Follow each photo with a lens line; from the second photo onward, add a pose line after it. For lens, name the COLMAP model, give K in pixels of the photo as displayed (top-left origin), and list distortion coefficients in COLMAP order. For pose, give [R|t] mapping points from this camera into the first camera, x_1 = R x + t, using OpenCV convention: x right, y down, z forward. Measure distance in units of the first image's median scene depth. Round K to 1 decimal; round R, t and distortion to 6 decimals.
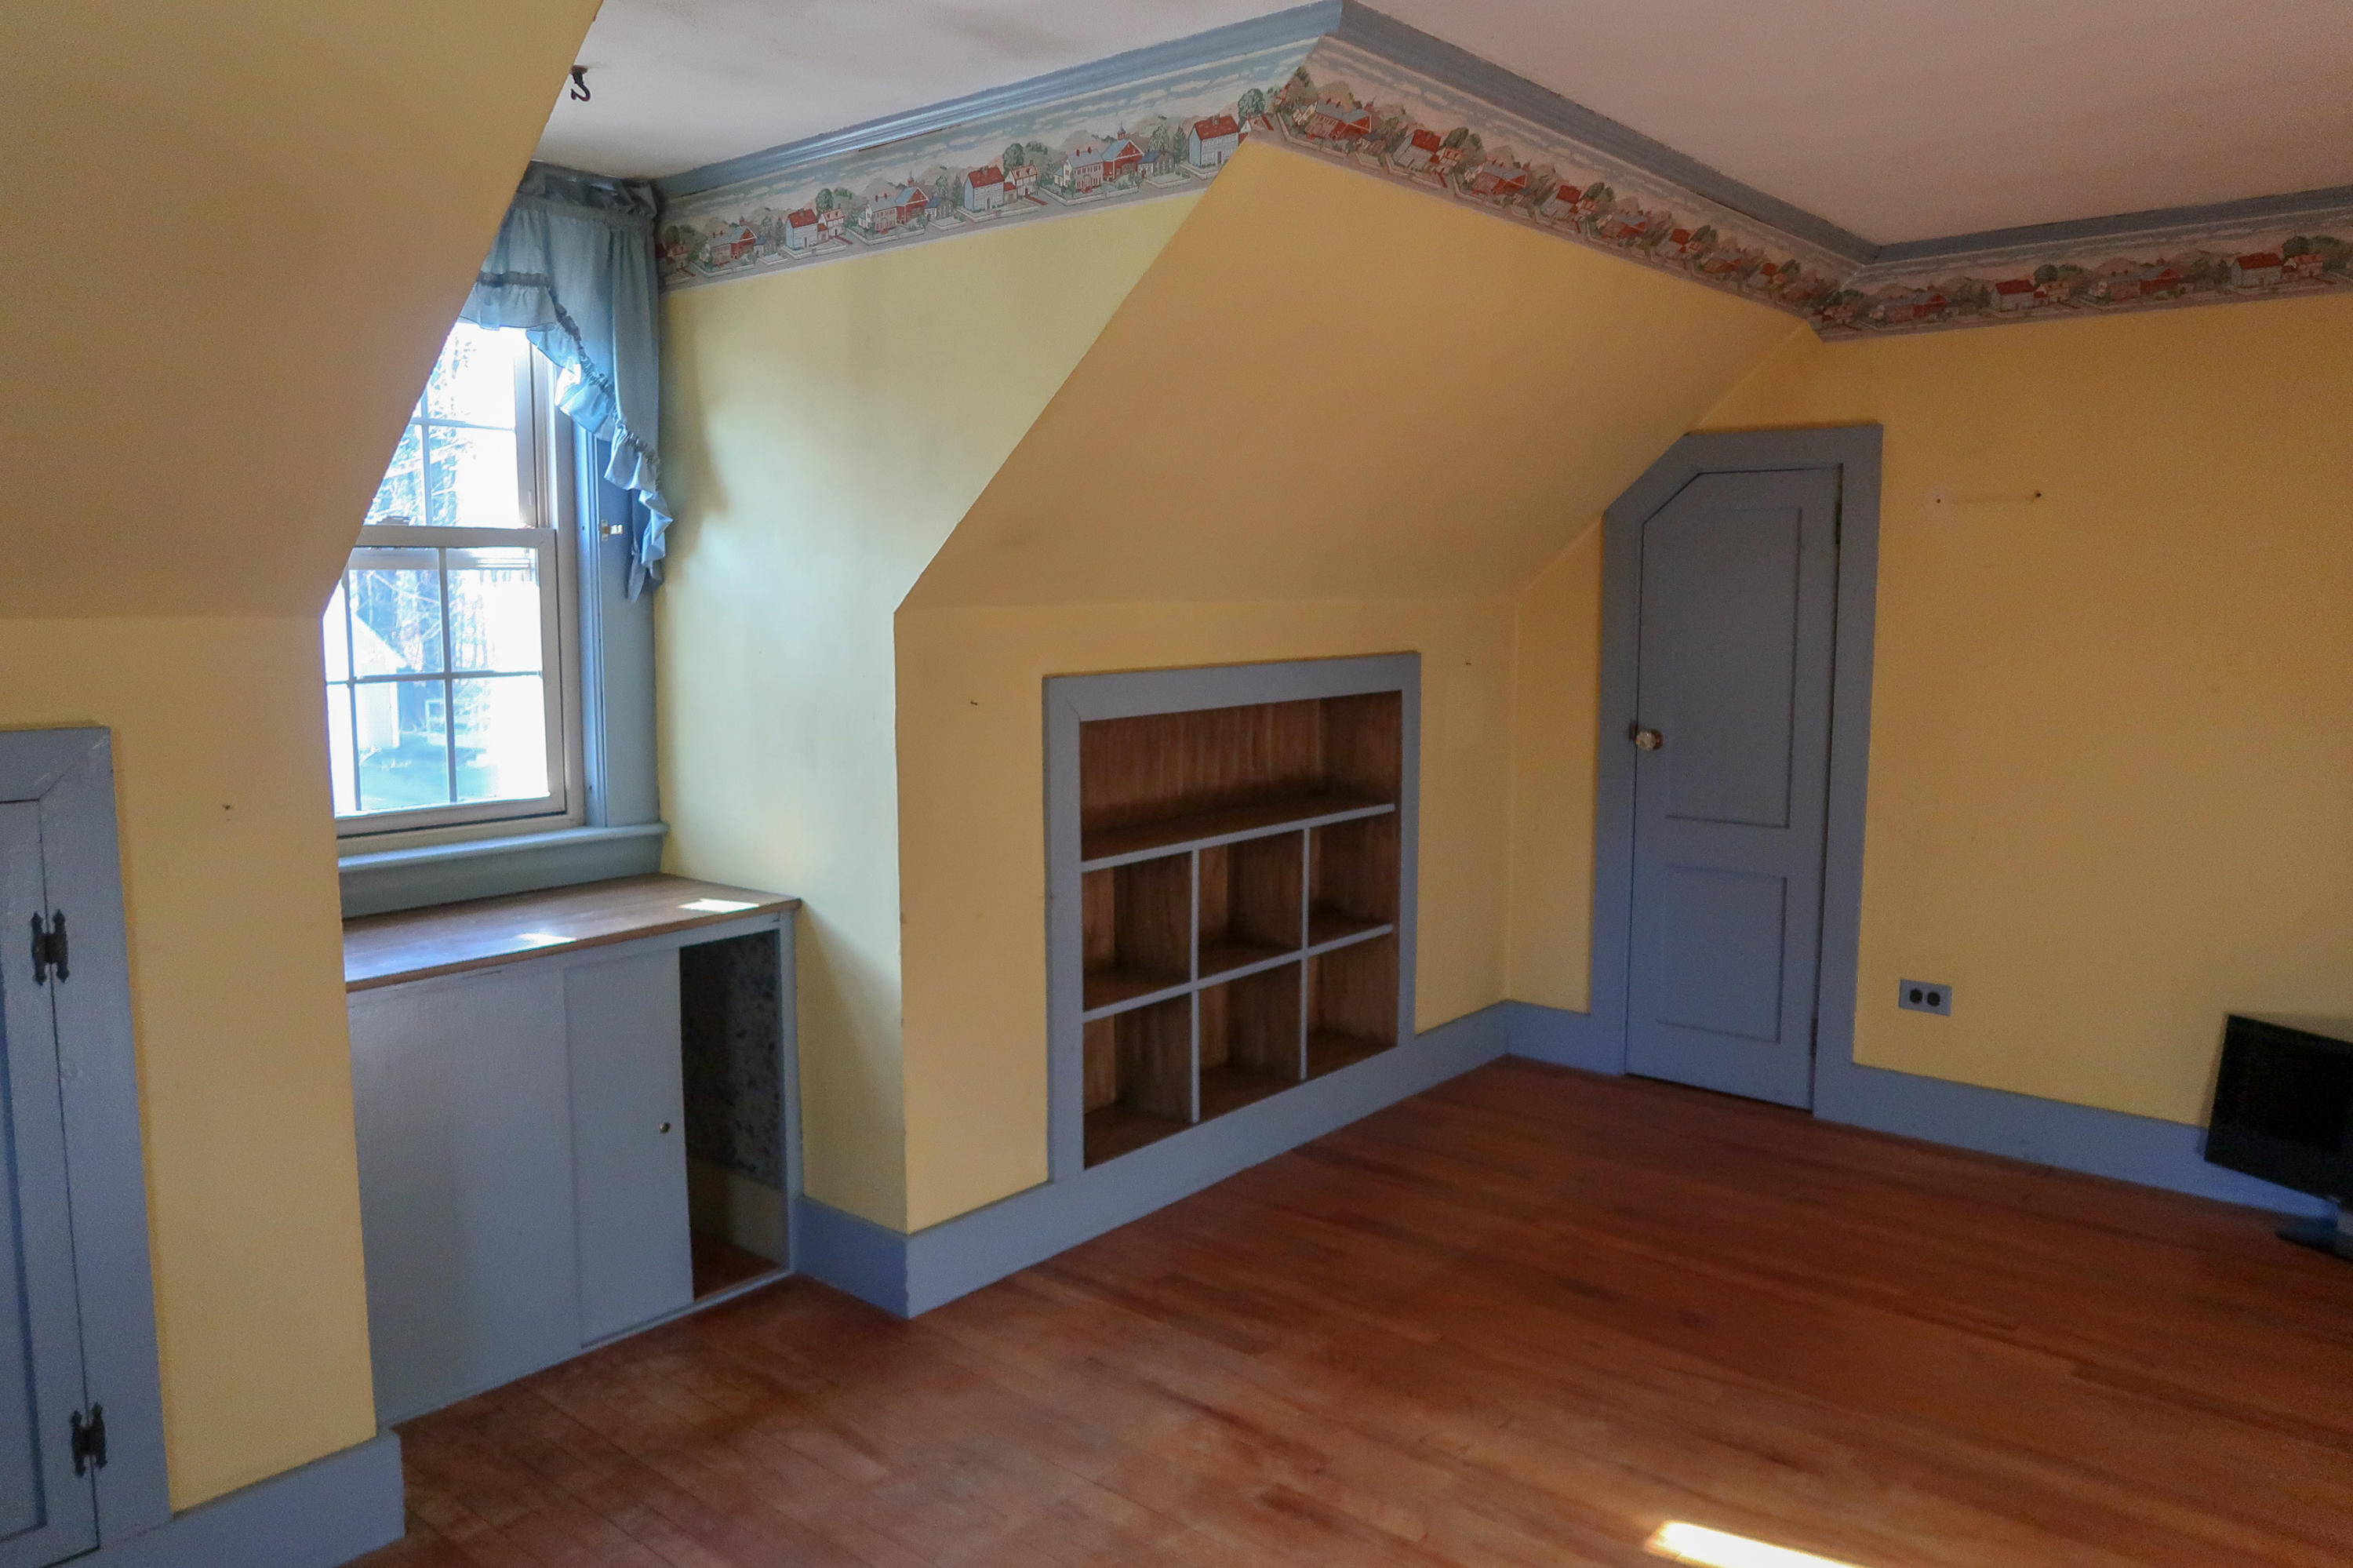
lens RADIAL K [[1648.4, 0, 1185.5], [0, 1648.4, 772.4], [0, 0, 1]] dist [-0.011979, 0.002229]
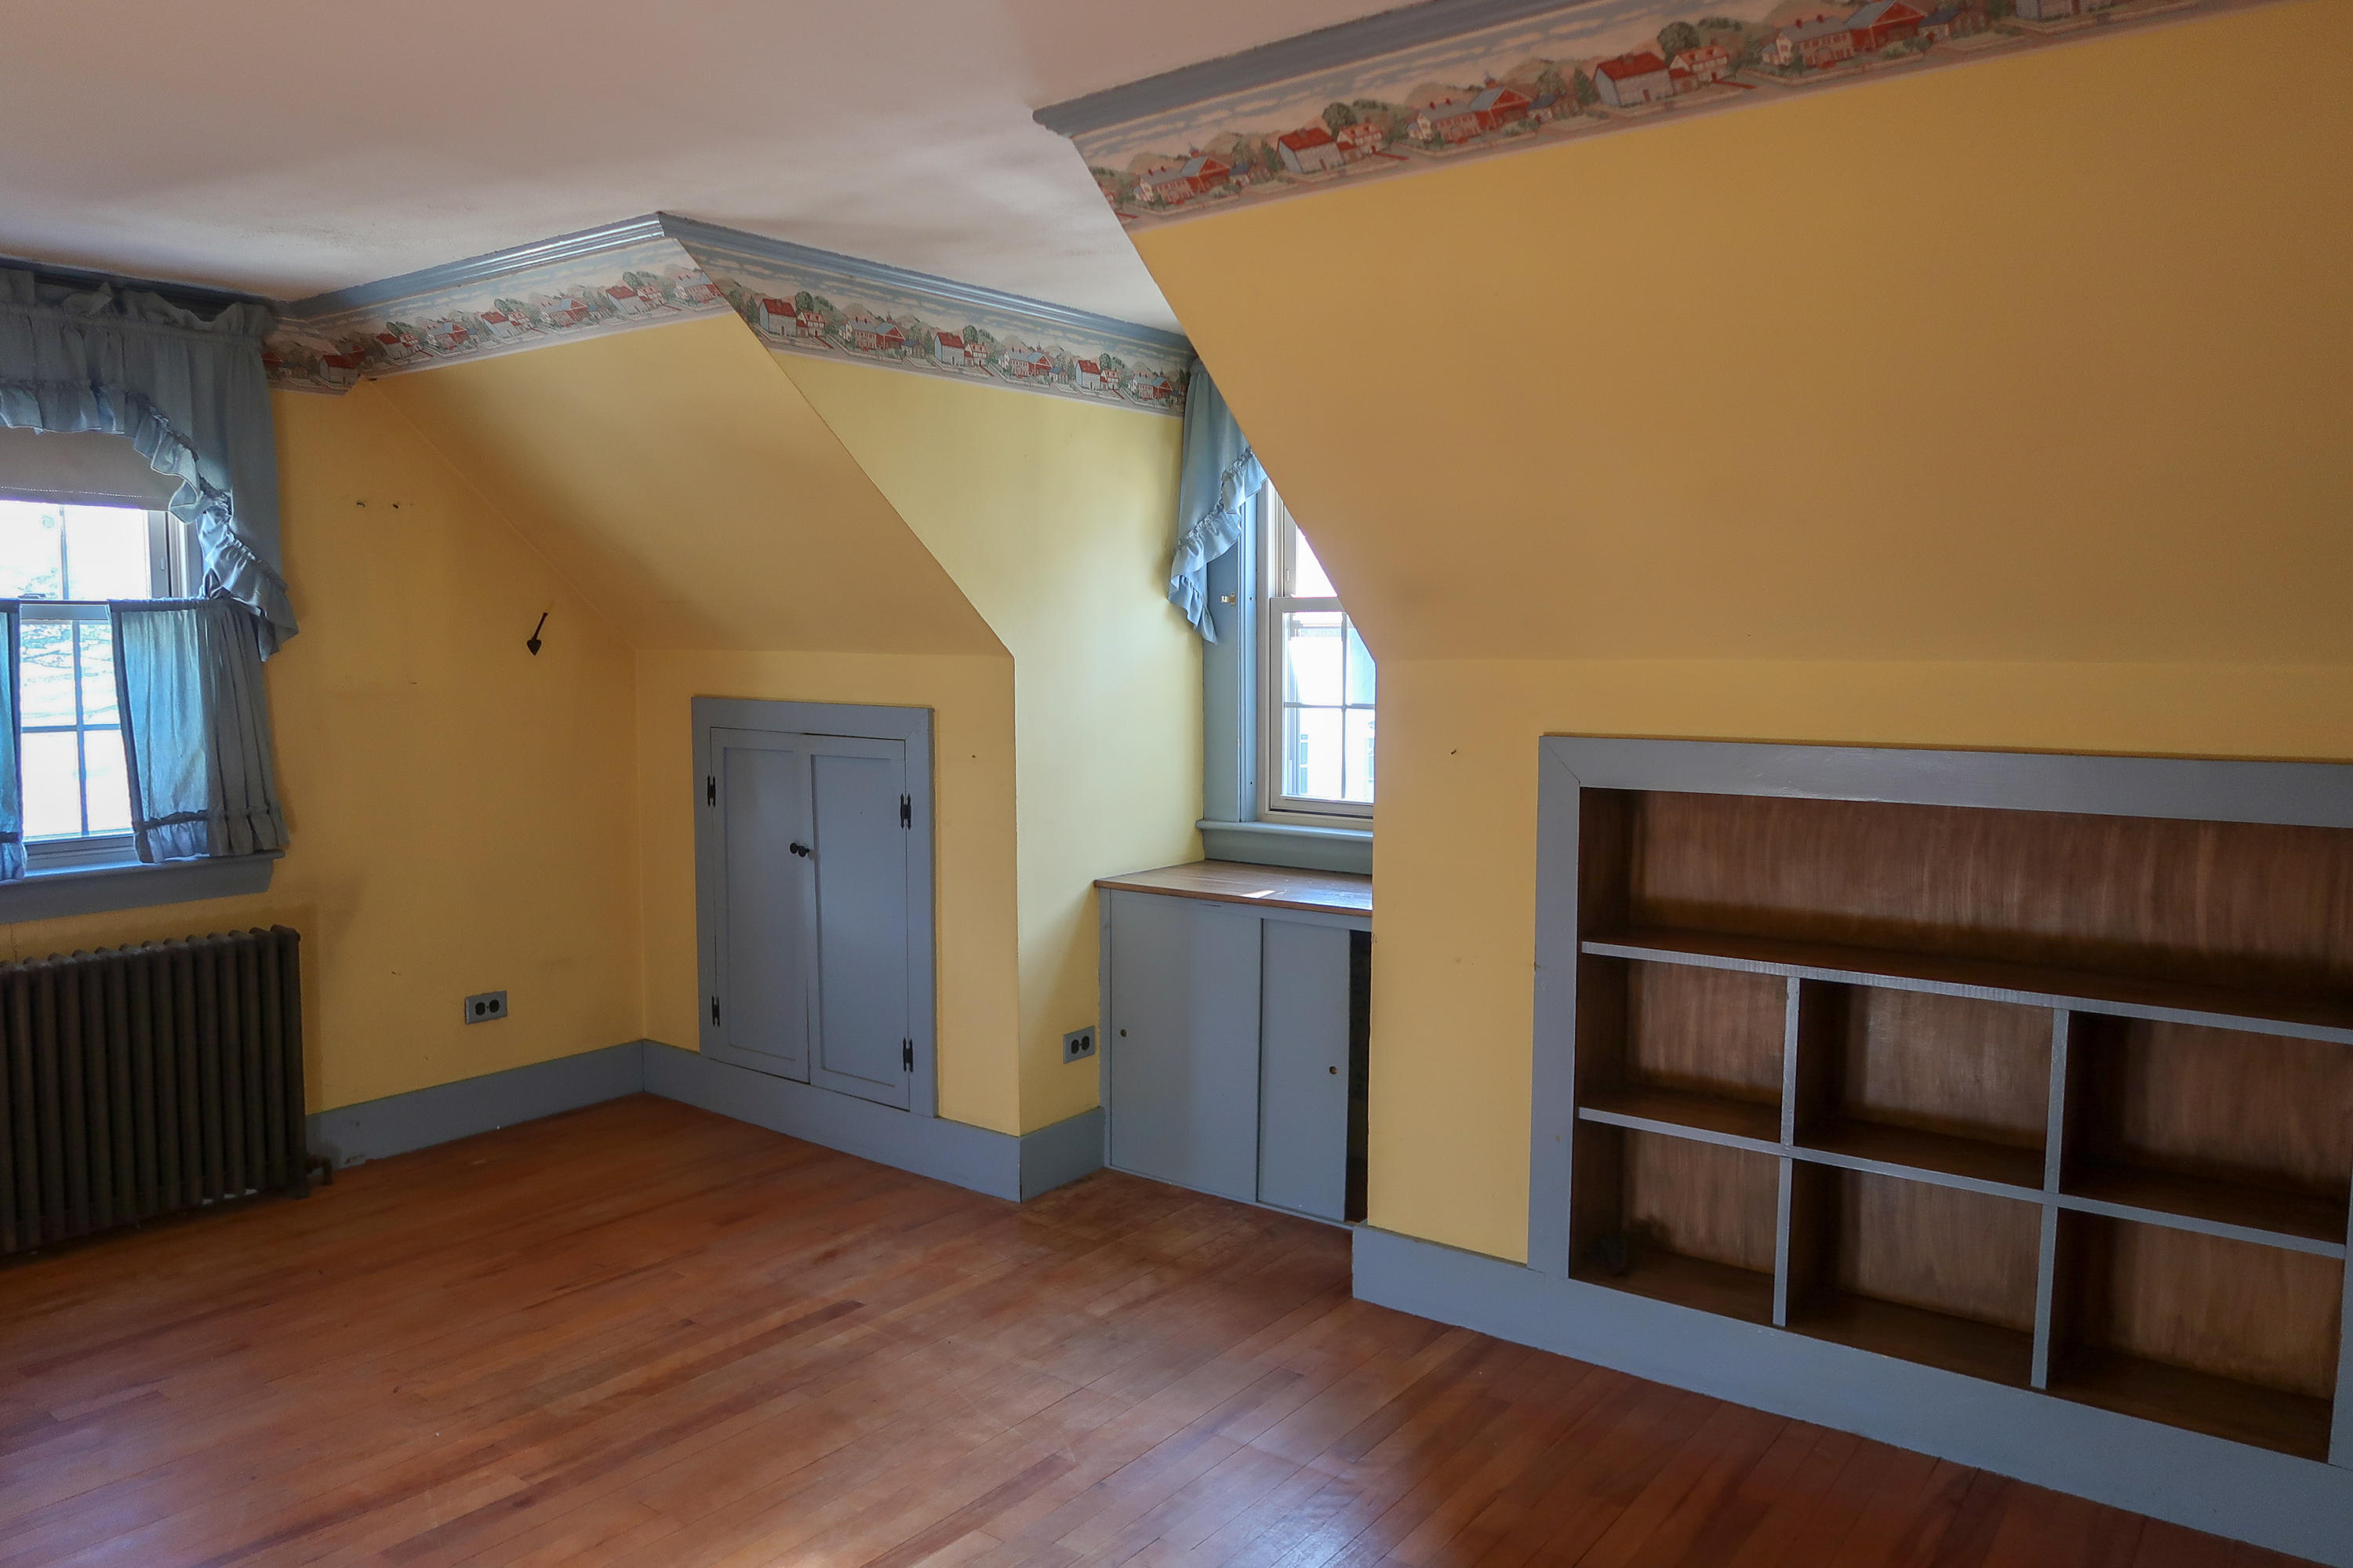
lens RADIAL K [[1648.4, 0, 1185.5], [0, 1648.4, 772.4], [0, 0, 1]] dist [-0.011979, 0.002229]
pose [[0.045826, 0.076535, -0.996013, 0.916395], [-0.114847, 0.990853, 0.070855, -0.085478], [0.992326, 0.111142, 0.054197, 0.799300]]
